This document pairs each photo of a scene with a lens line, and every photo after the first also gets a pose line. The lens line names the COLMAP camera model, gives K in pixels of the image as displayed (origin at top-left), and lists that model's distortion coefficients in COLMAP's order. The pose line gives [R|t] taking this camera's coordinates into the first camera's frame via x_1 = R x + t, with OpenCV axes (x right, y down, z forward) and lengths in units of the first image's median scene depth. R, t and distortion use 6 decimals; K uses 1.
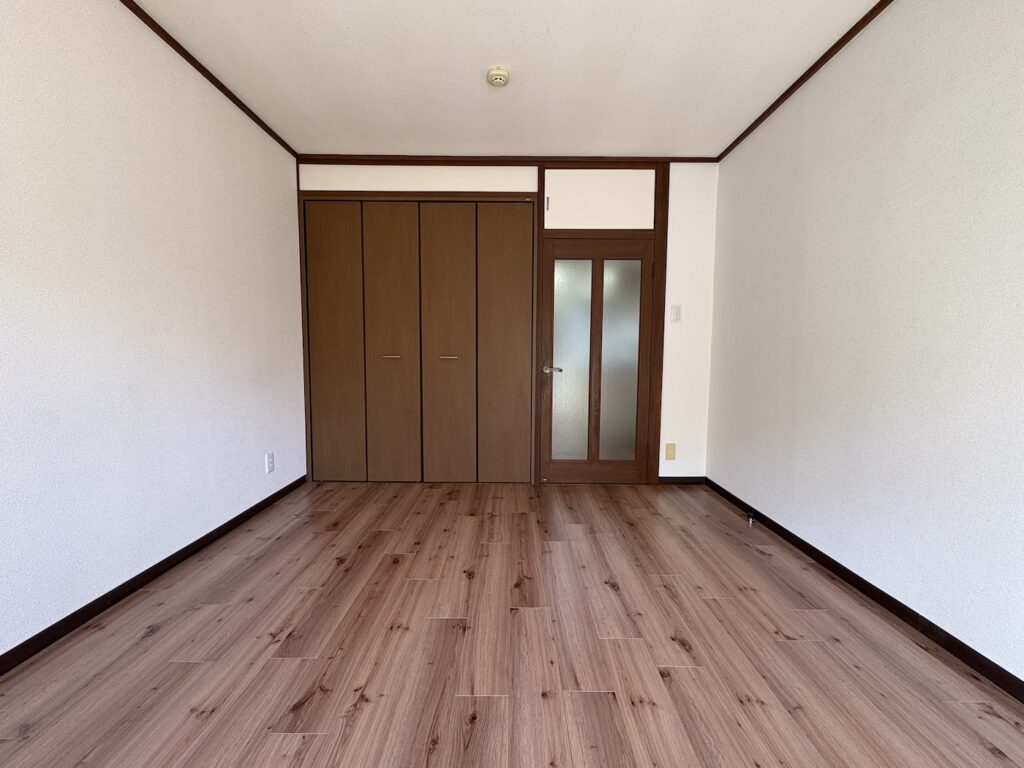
lens RADIAL K [[403.8, 0, 509.4], [0, 403.8, 387.2], [0, 0, 1]] dist [-0.005429, 0.000426]
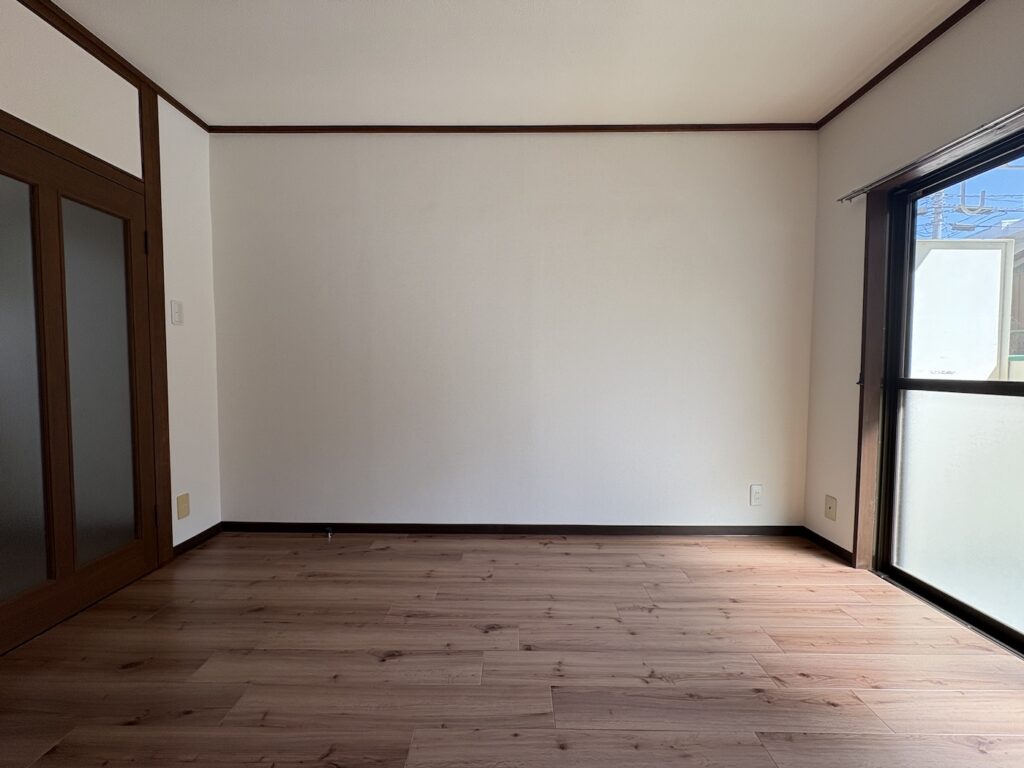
lens RADIAL K [[403.8, 0, 515.4], [0, 403.8, 387.1], [0, 0, 1]] dist [-0.005429, 0.000426]
pose [[-0.001655, -0.057755, 0.998329, -0.548048], [0.080544, 0.995080, 0.057701, -0.079497], [-0.996750, 0.080505, 0.003005, 0.729005]]
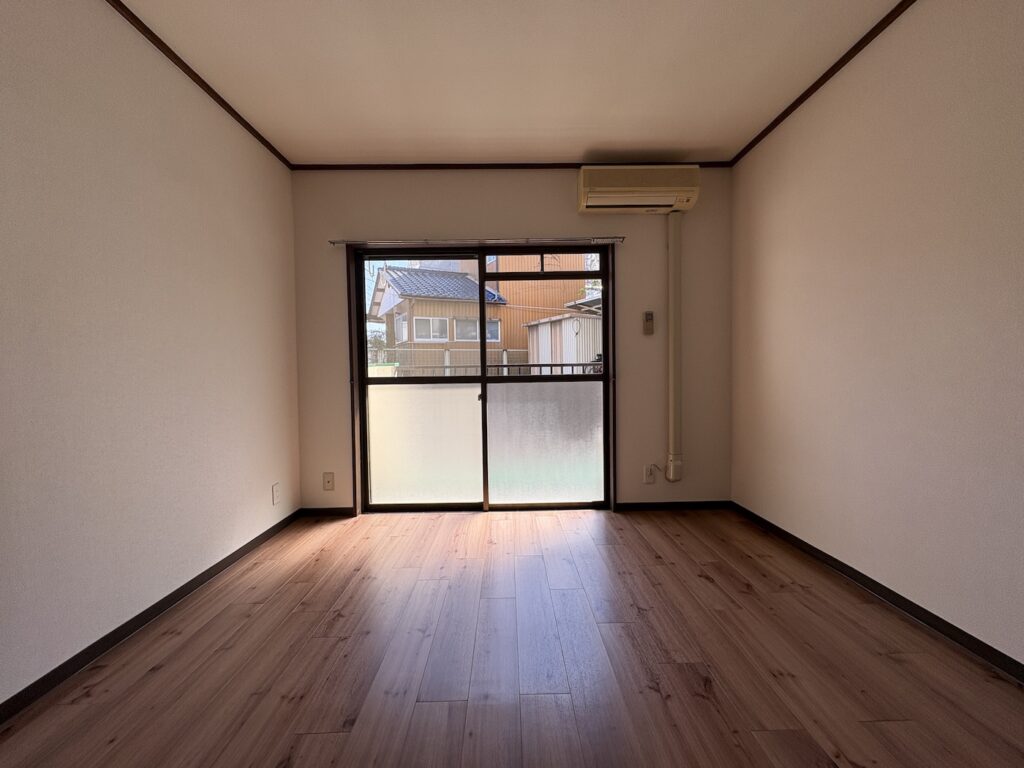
lens RADIAL K [[403.8, 0, 510.8], [0, 403.8, 386.9], [0, 0, 1]] dist [-0.005429, 0.000426]
pose [[-0.999809, 0.007760, -0.017928, 0.024663], [0.005593, 0.993010, 0.117898, -0.108357], [0.018718, 0.117776, -0.992864, 1.364998]]
